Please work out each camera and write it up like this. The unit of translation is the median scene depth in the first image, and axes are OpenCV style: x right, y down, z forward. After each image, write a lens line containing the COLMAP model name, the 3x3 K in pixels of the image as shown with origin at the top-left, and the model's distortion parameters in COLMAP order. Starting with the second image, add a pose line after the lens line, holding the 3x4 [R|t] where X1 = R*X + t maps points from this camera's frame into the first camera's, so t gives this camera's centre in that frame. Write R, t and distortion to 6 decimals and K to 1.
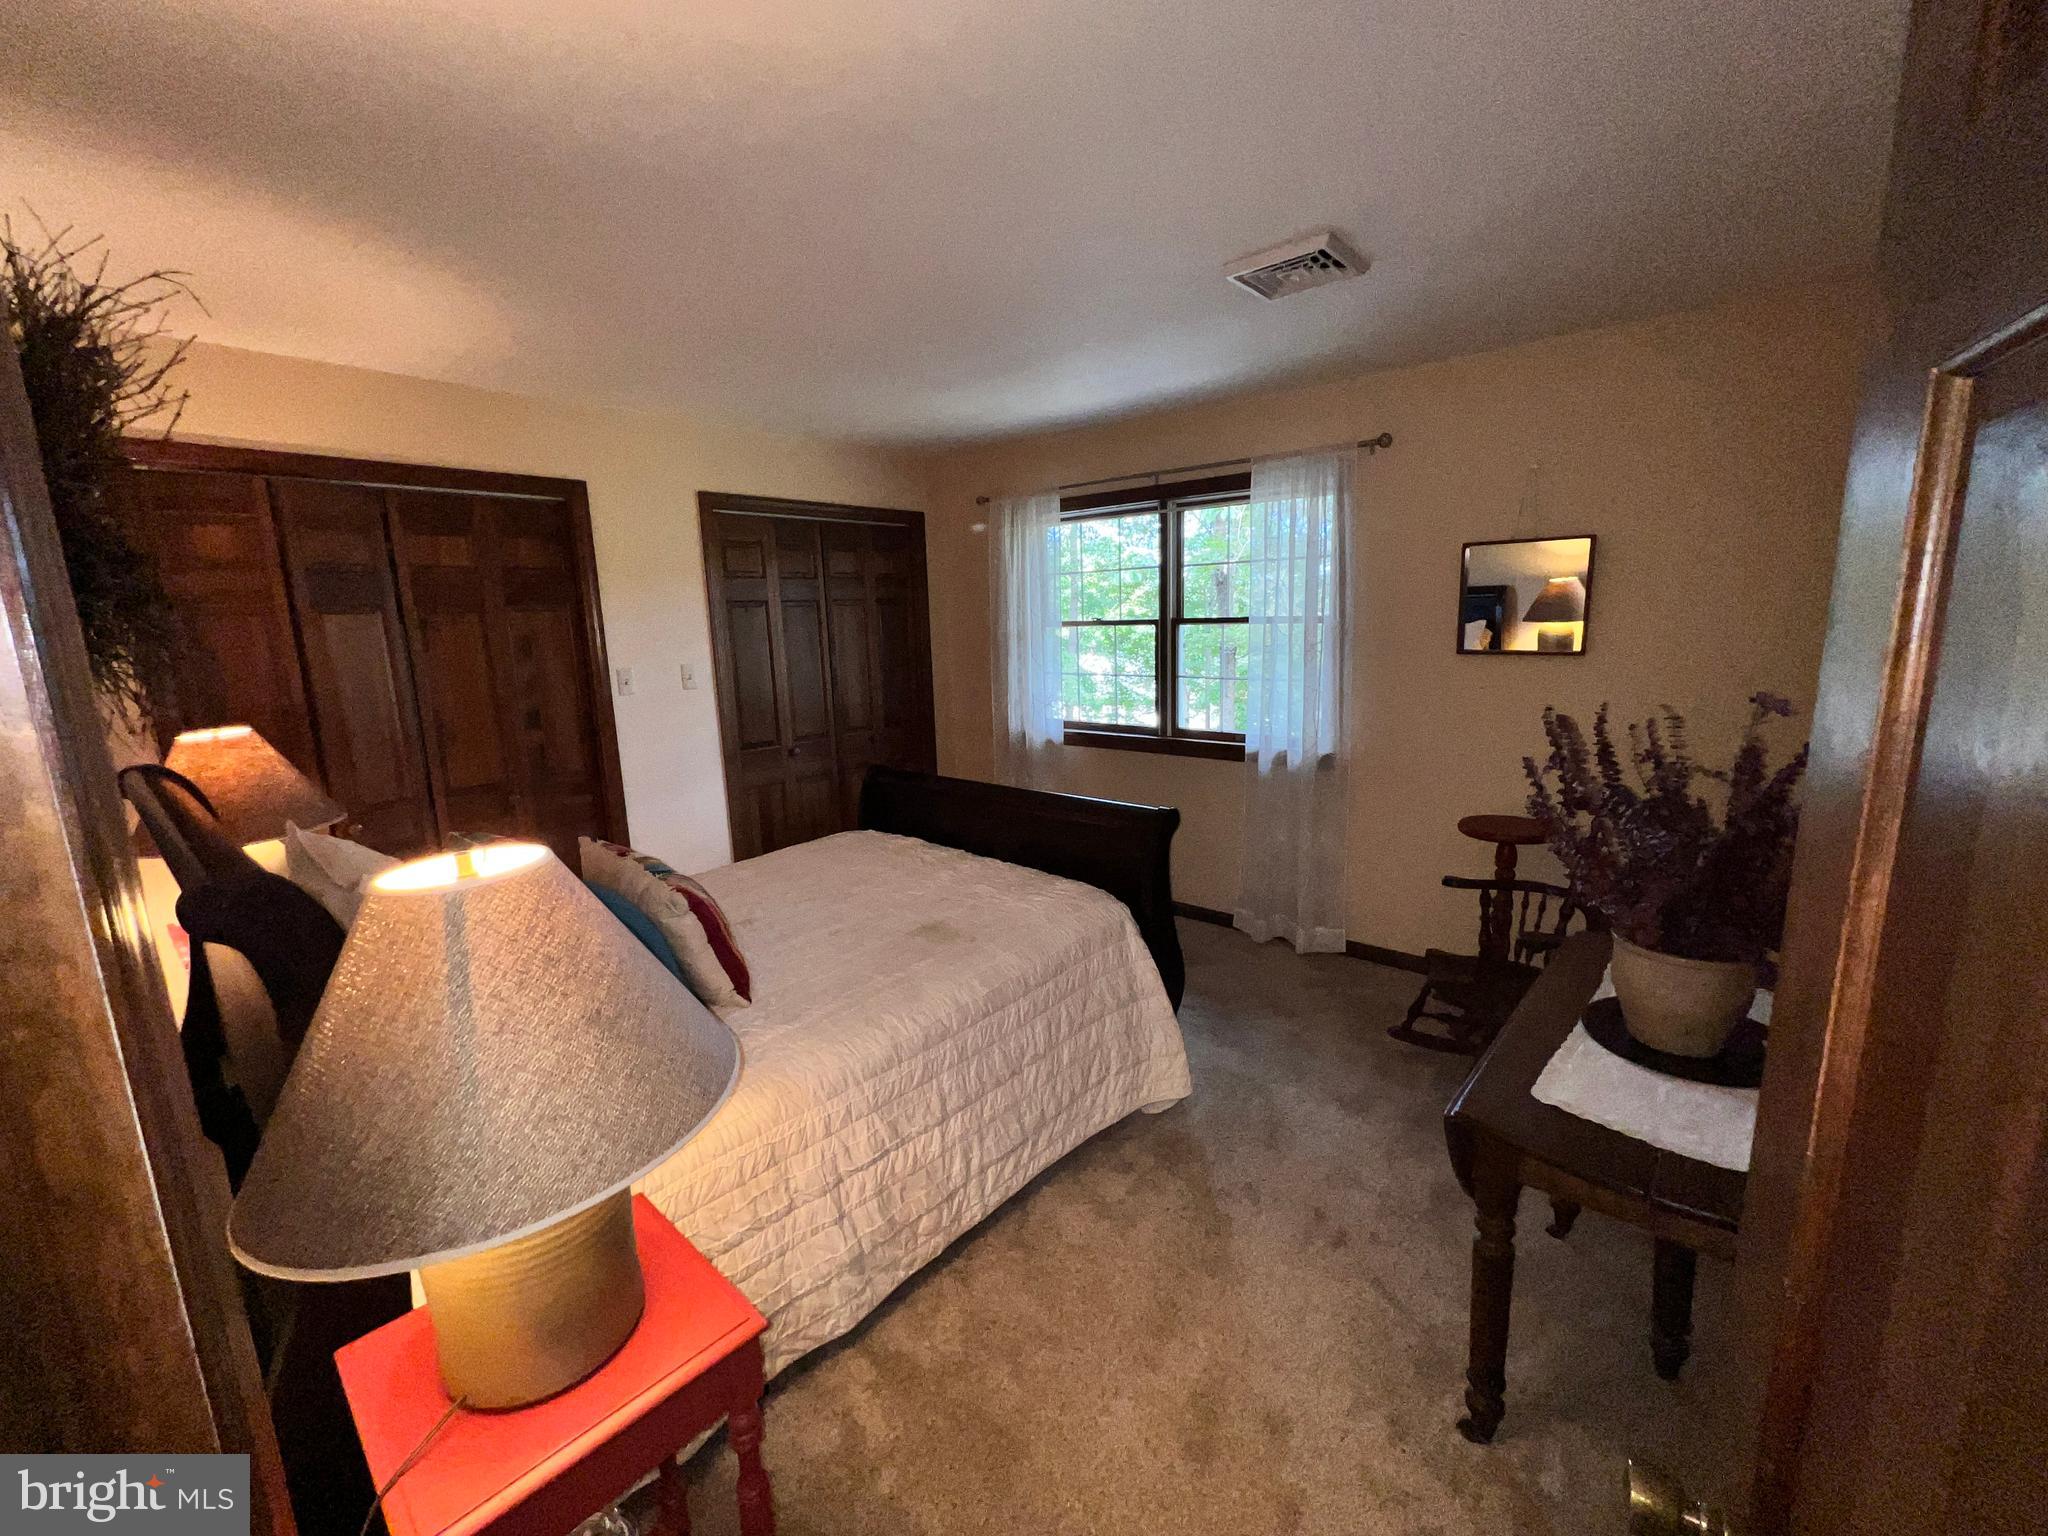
lens RADIAL K [[830.9, 0, 1024.5], [0, 830.9, 771.3], [0, 0, 1]] dist [-0.000747, 0.000386]
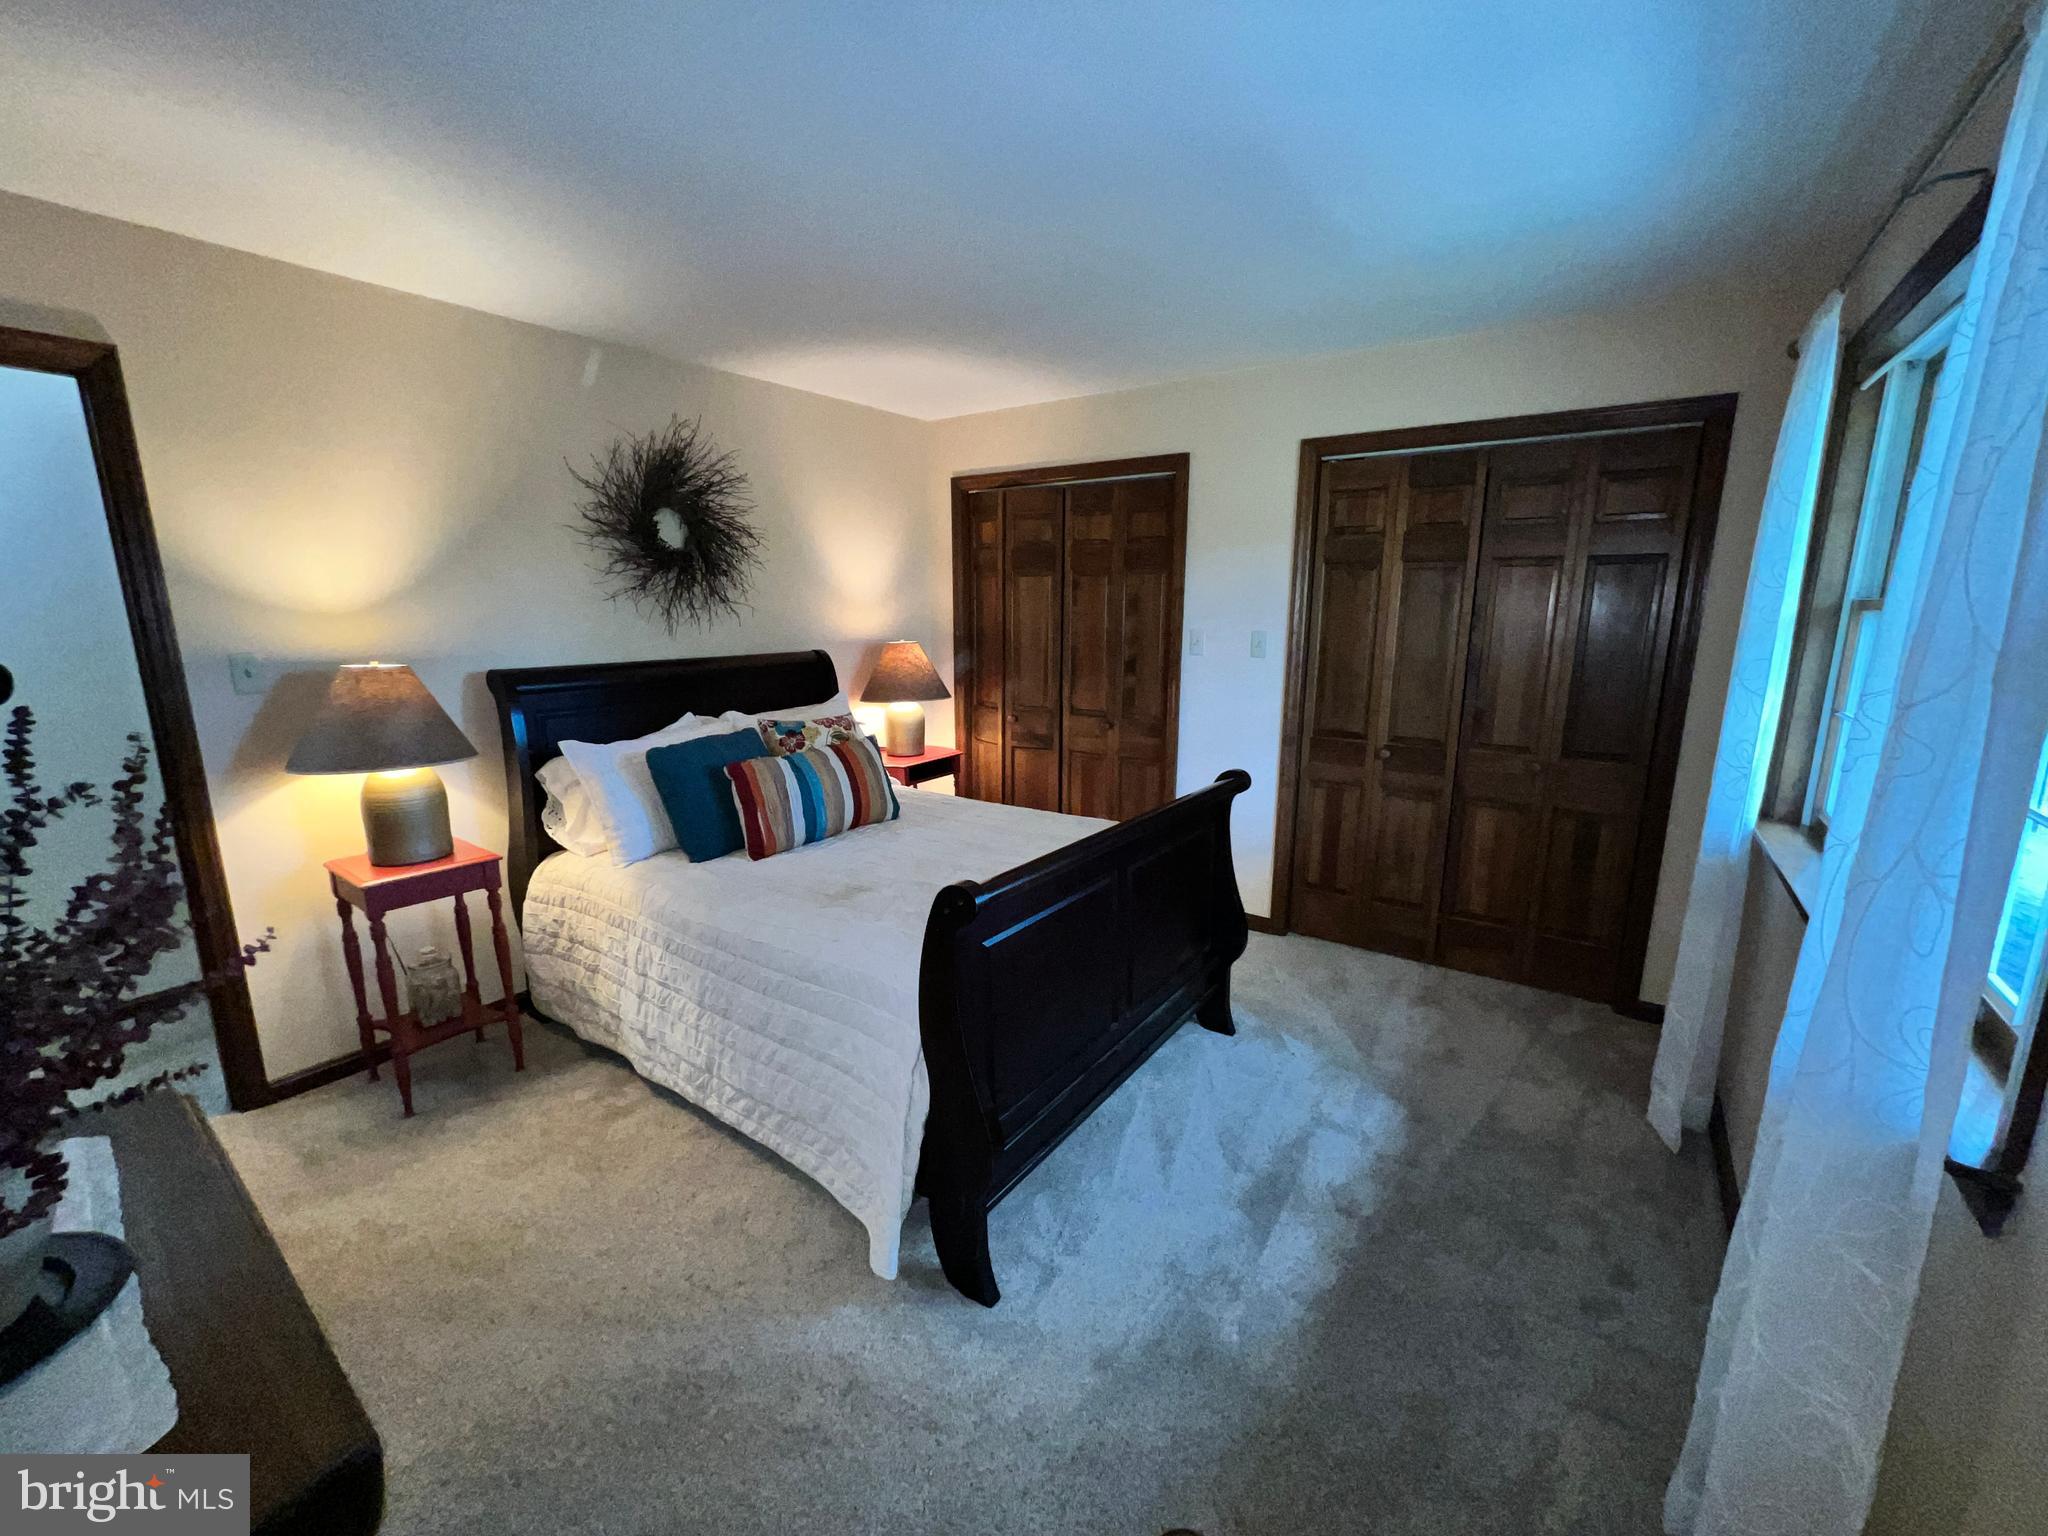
lens RADIAL K [[830.9, 0, 1023.0], [0, 830.9, 770.5], [0, 0, 1]] dist [-0.000747, 0.000386]
pose [[0.117245, 0.230552, -0.965971, 0.601657], [-0.185141, 0.960701, 0.206823, -0.141189], [0.975693, 0.154592, 0.155322, 0.712566]]
